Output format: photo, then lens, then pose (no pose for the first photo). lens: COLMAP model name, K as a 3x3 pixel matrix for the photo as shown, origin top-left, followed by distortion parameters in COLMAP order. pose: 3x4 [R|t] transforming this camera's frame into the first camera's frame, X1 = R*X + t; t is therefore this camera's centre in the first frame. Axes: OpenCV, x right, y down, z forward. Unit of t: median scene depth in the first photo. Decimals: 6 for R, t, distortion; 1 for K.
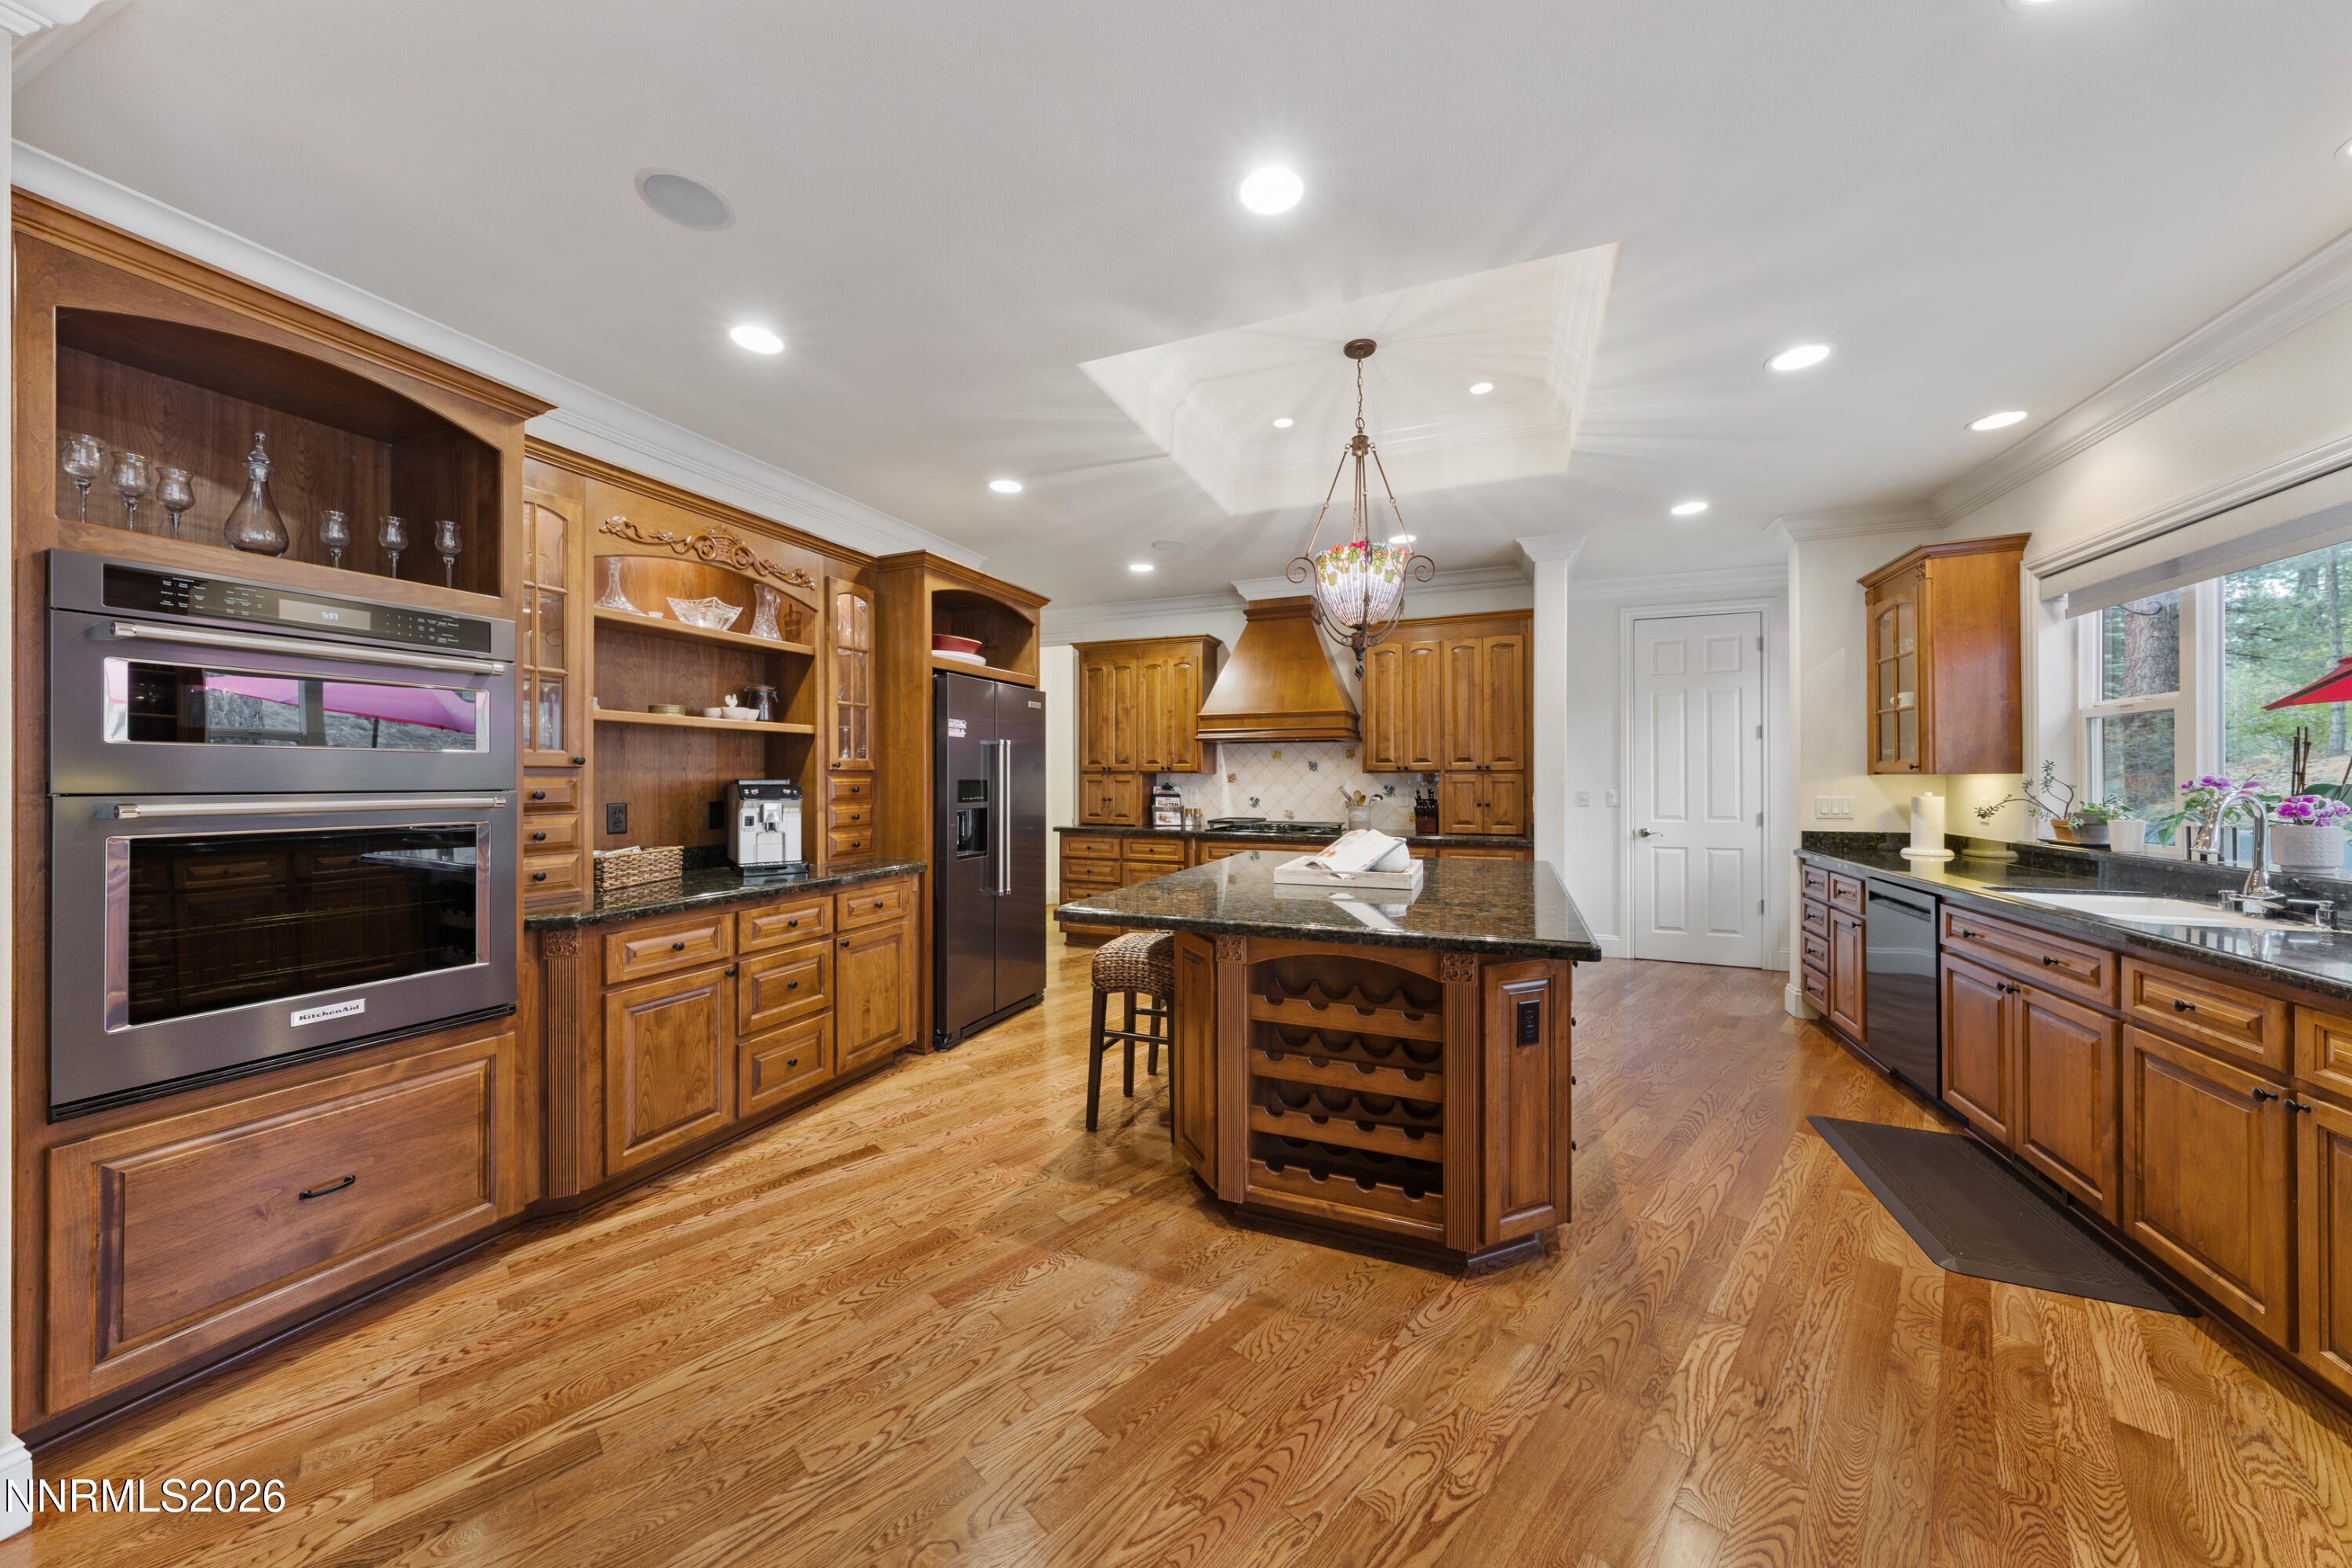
lens RADIAL K [[799.1, 0, 1163.8], [0, 799.1, 781.7], [0, 0, 1]] dist [-0.001135, -0.000060]
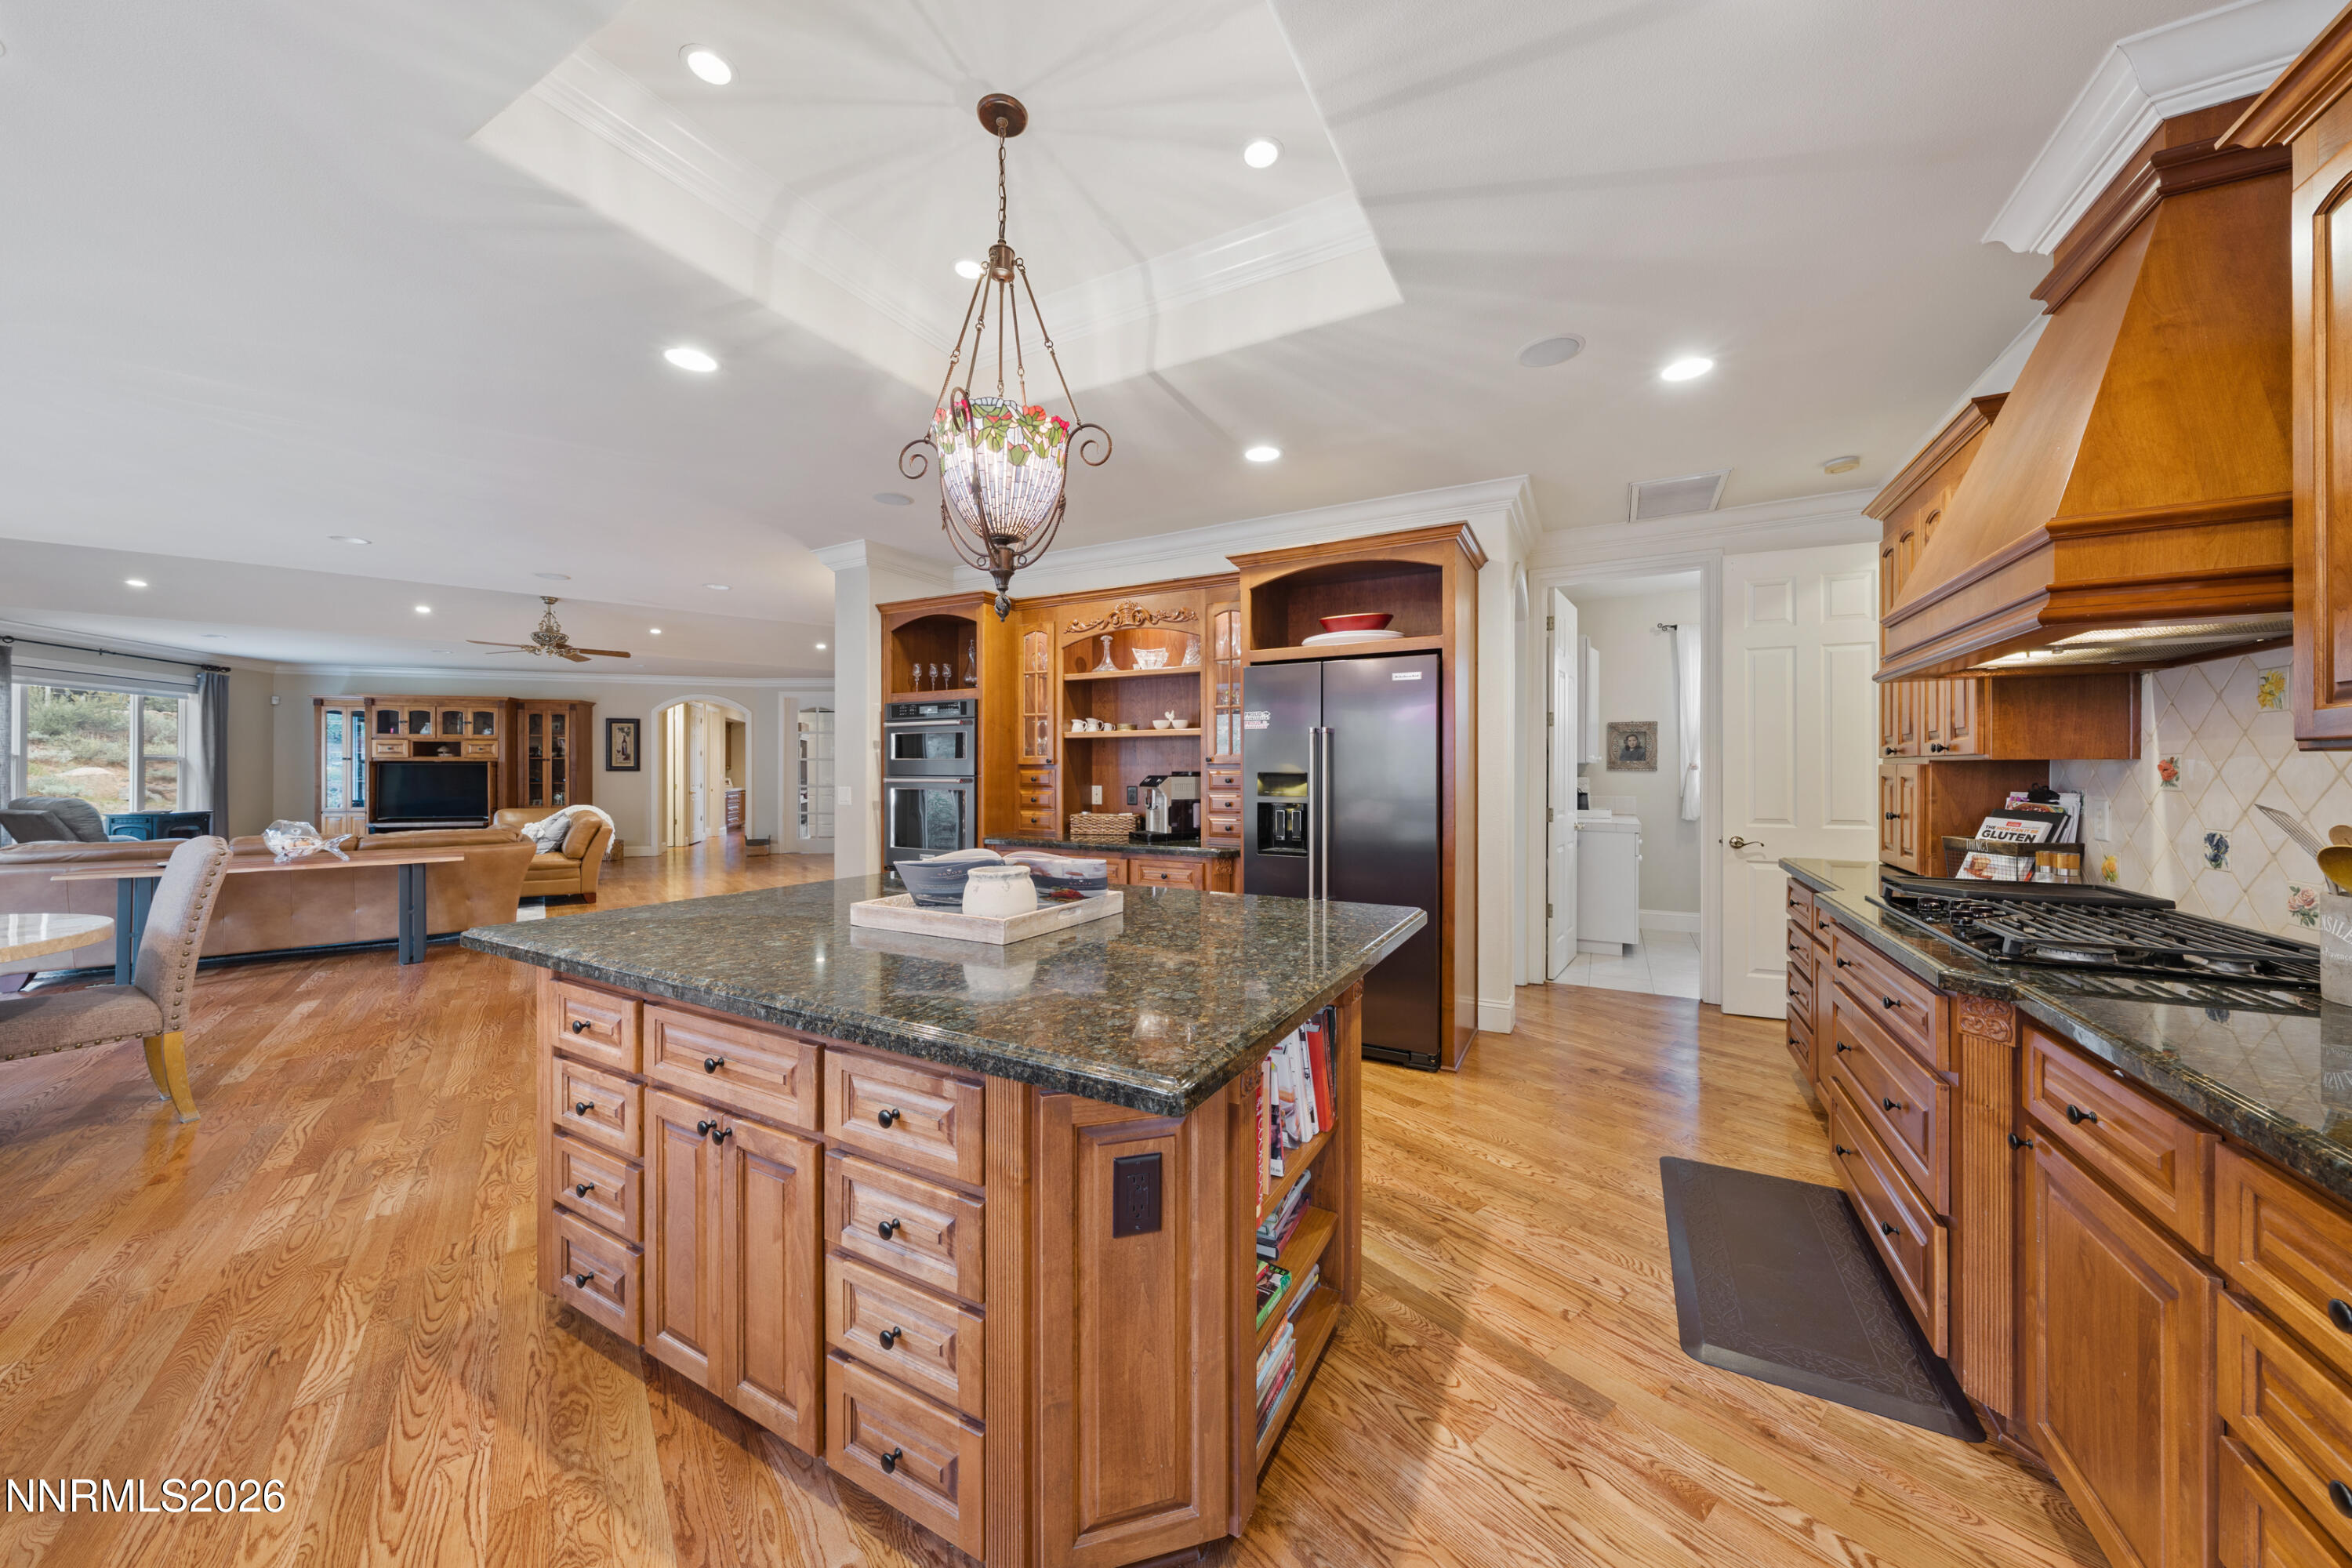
lens RADIAL K [[799.1, 0, 1177.0], [0, 799.1, 775.6], [0, 0, 1]] dist [-0.001135, -0.000060]
pose [[-0.097122, 0.009082, -0.995231, 0.539214], [-0.003264, 0.999950, 0.009443, -0.005852], [0.995267, 0.004166, -0.097088, 0.734150]]
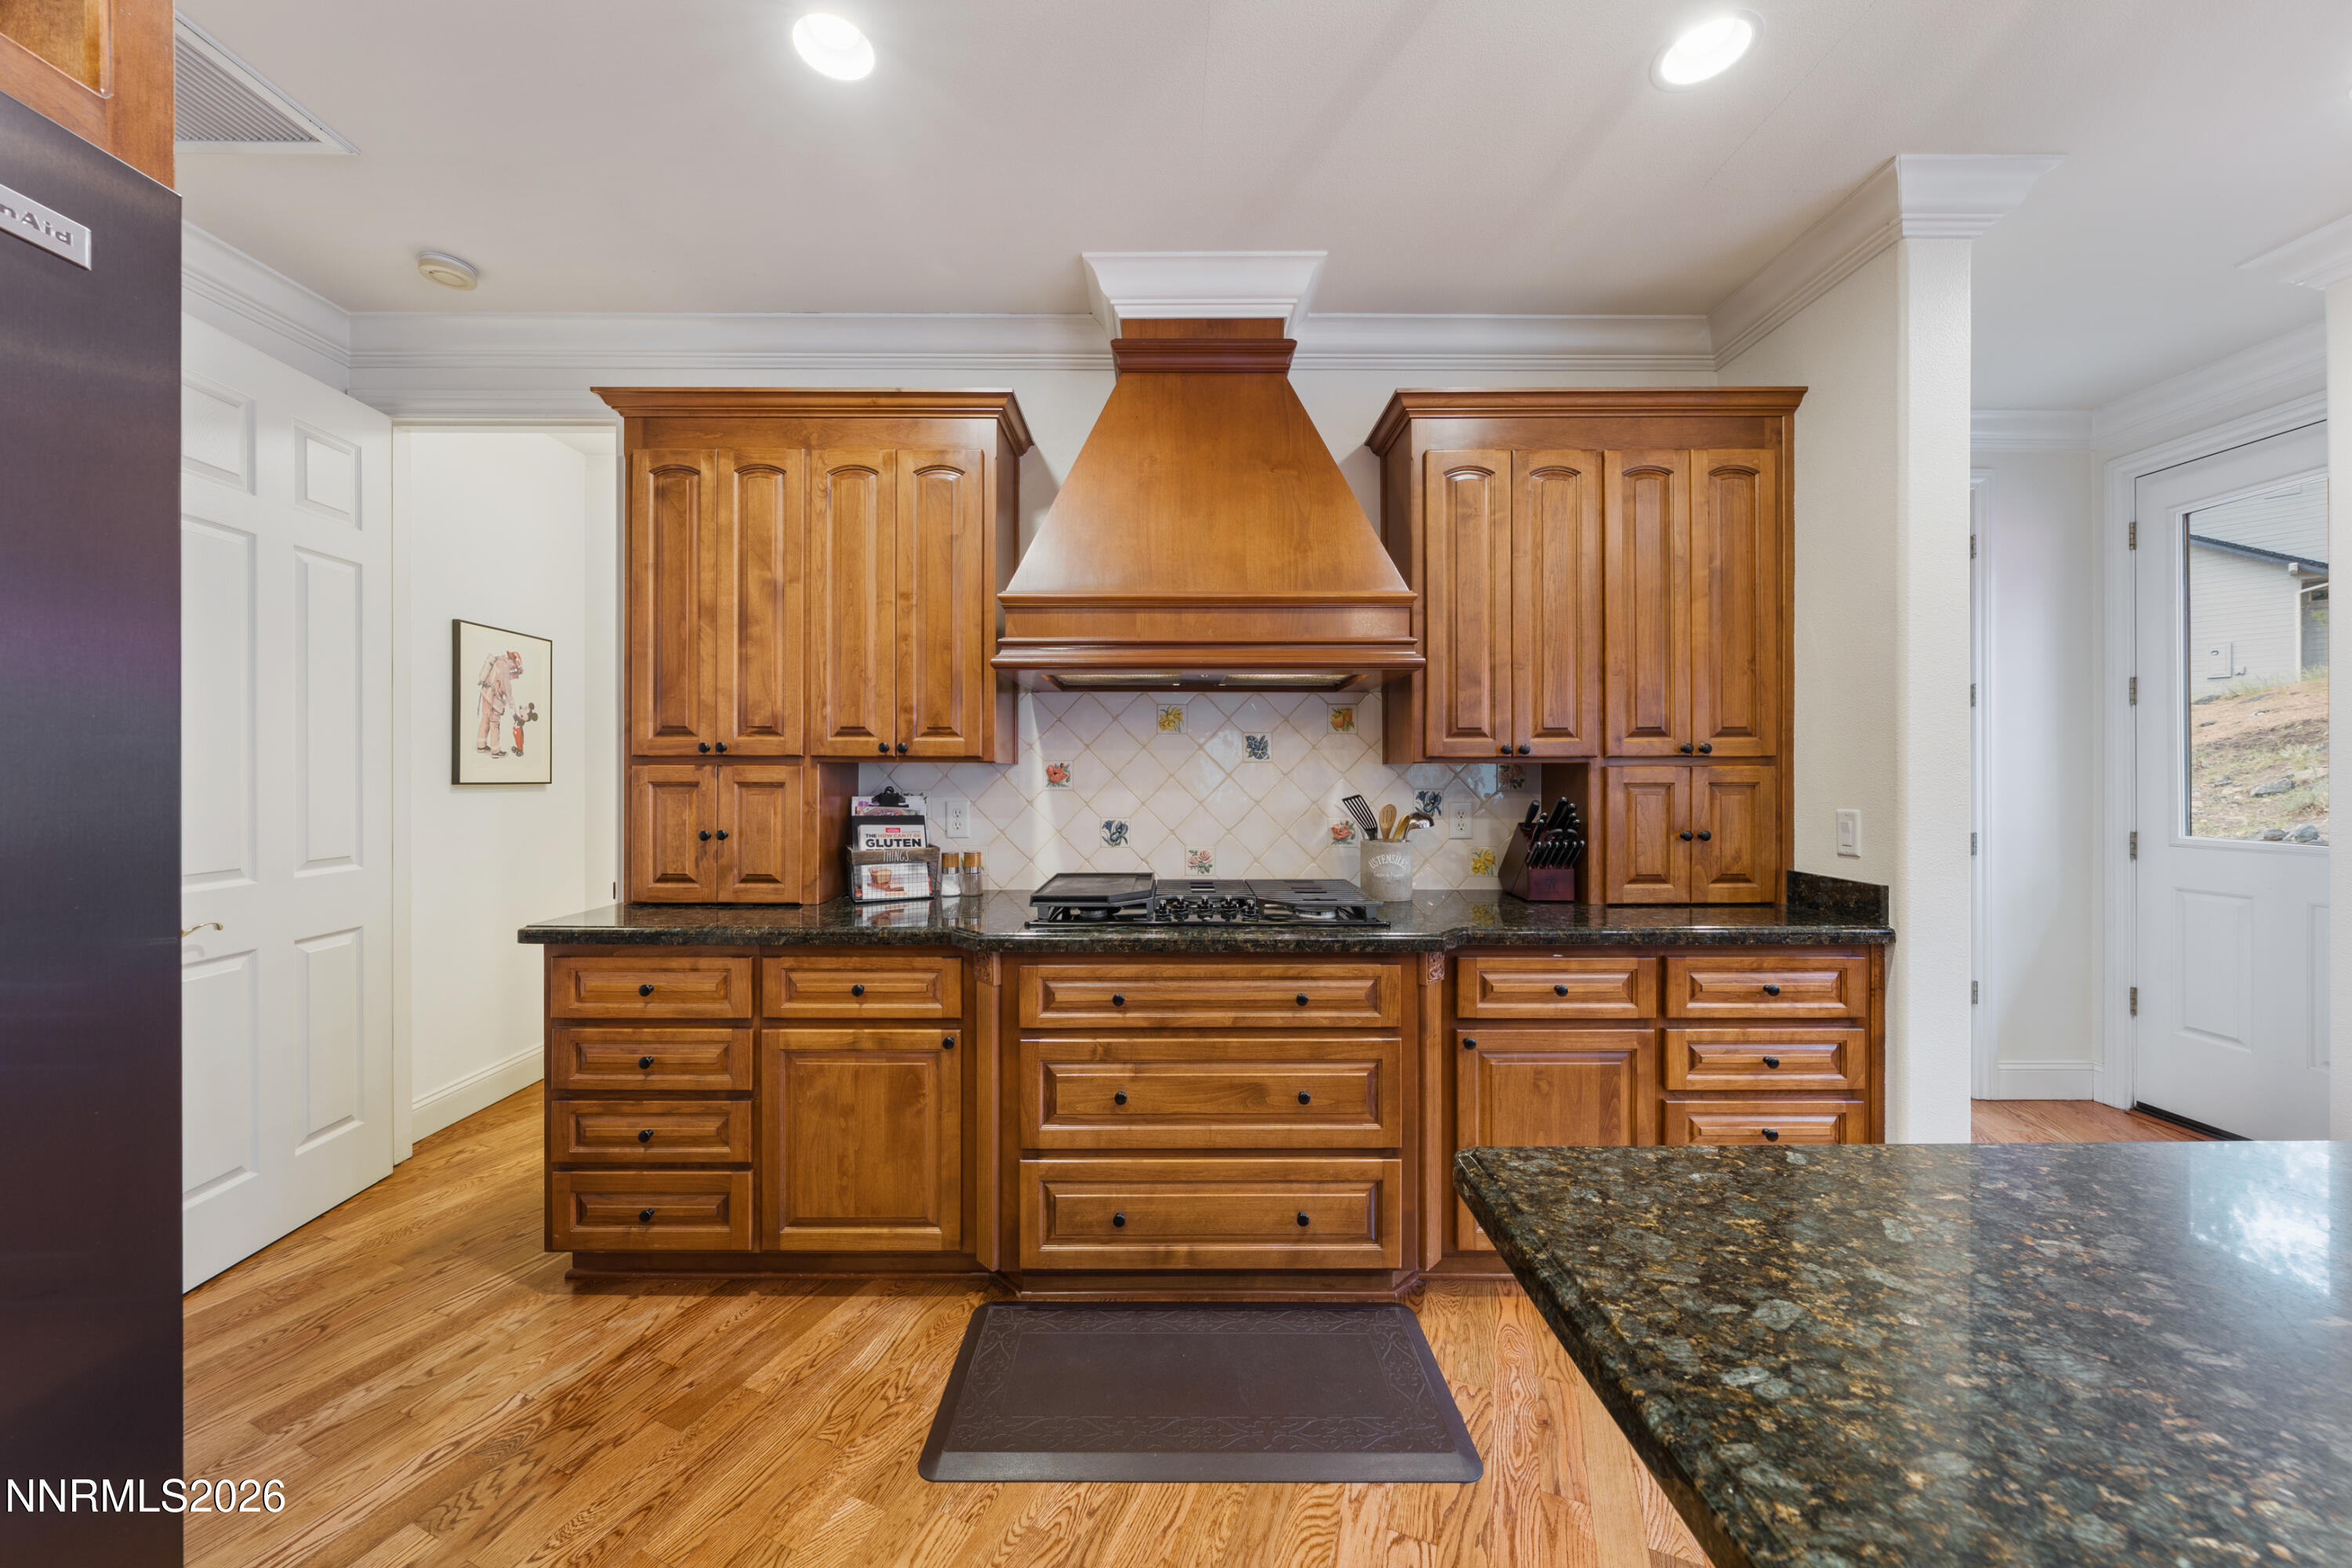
lens RADIAL K [[819.6, 0, 1167.4], [0, 819.6, 777.0], [0, 0, 1]] dist [0.000062, -0.000004]
pose [[0.918845, -0.000714, 0.394617, -0.034725], [0.002124, 0.999993, -0.003136, -0.002655], [-0.394612, 0.003720, 0.918840, 0.697887]]
